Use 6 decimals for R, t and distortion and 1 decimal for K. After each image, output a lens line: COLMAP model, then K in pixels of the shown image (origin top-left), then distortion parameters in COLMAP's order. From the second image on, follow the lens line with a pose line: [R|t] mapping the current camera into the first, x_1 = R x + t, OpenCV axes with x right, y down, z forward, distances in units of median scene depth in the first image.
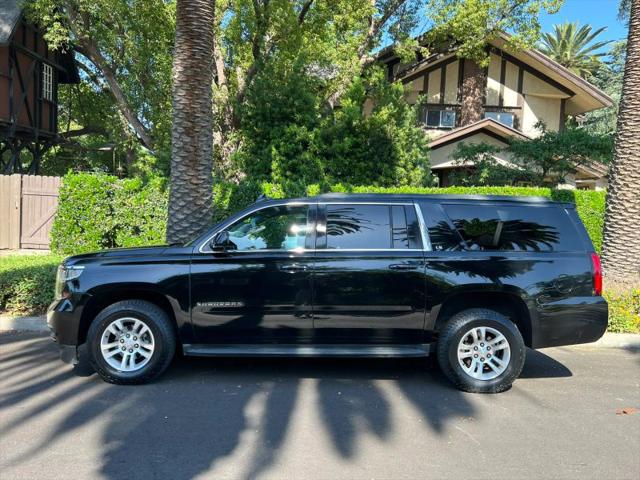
lens RADIAL K [[541.4, 0, 320.0], [0, 541.4, 240.0], [0, 0, 1]] dist [0.012341, -0.003844]
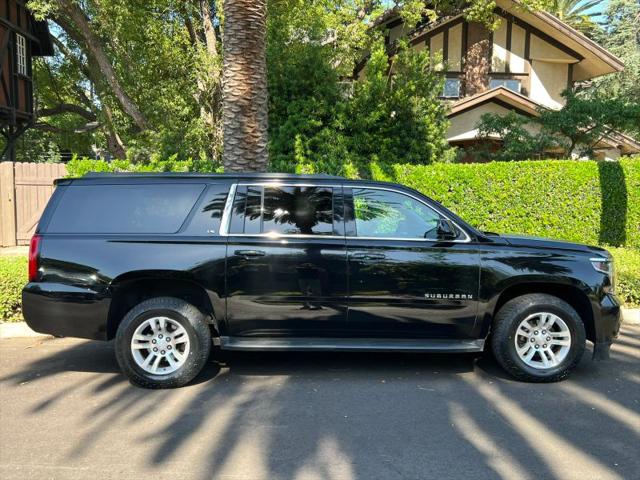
lens RADIAL K [[597.8, 0, 320.0], [0, 597.8, 240.0], [0, 0, 1]] dist [0.007202, 0.003618]
pose [[0.996726, -0.036998, 0.071897, -0.106775], [0.034896, 0.998932, 0.030282, -0.005253], [-0.072941, -0.027674, 0.996952, -0.006365]]
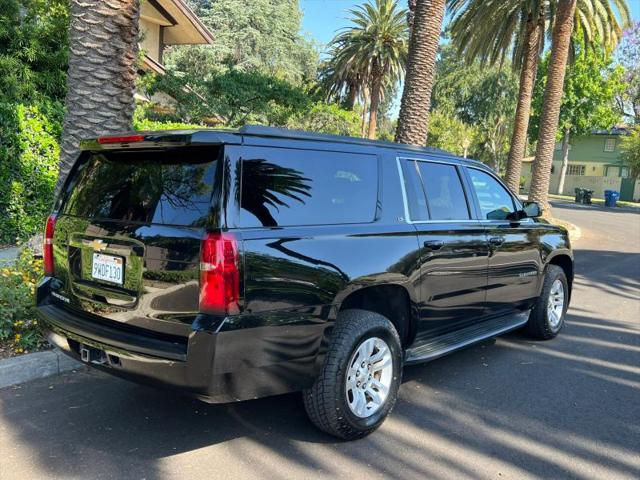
lens RADIAL K [[597.8, 0, 320.0], [0, 597.8, 240.0], [0, 0, 1]] dist [0.007202, 0.003618]
pose [[0.613496, -0.089354, 0.784626, -0.364929], [-0.004842, 0.993134, 0.116885, -0.022401], [-0.789683, -0.075507, 0.608851, 0.200085]]
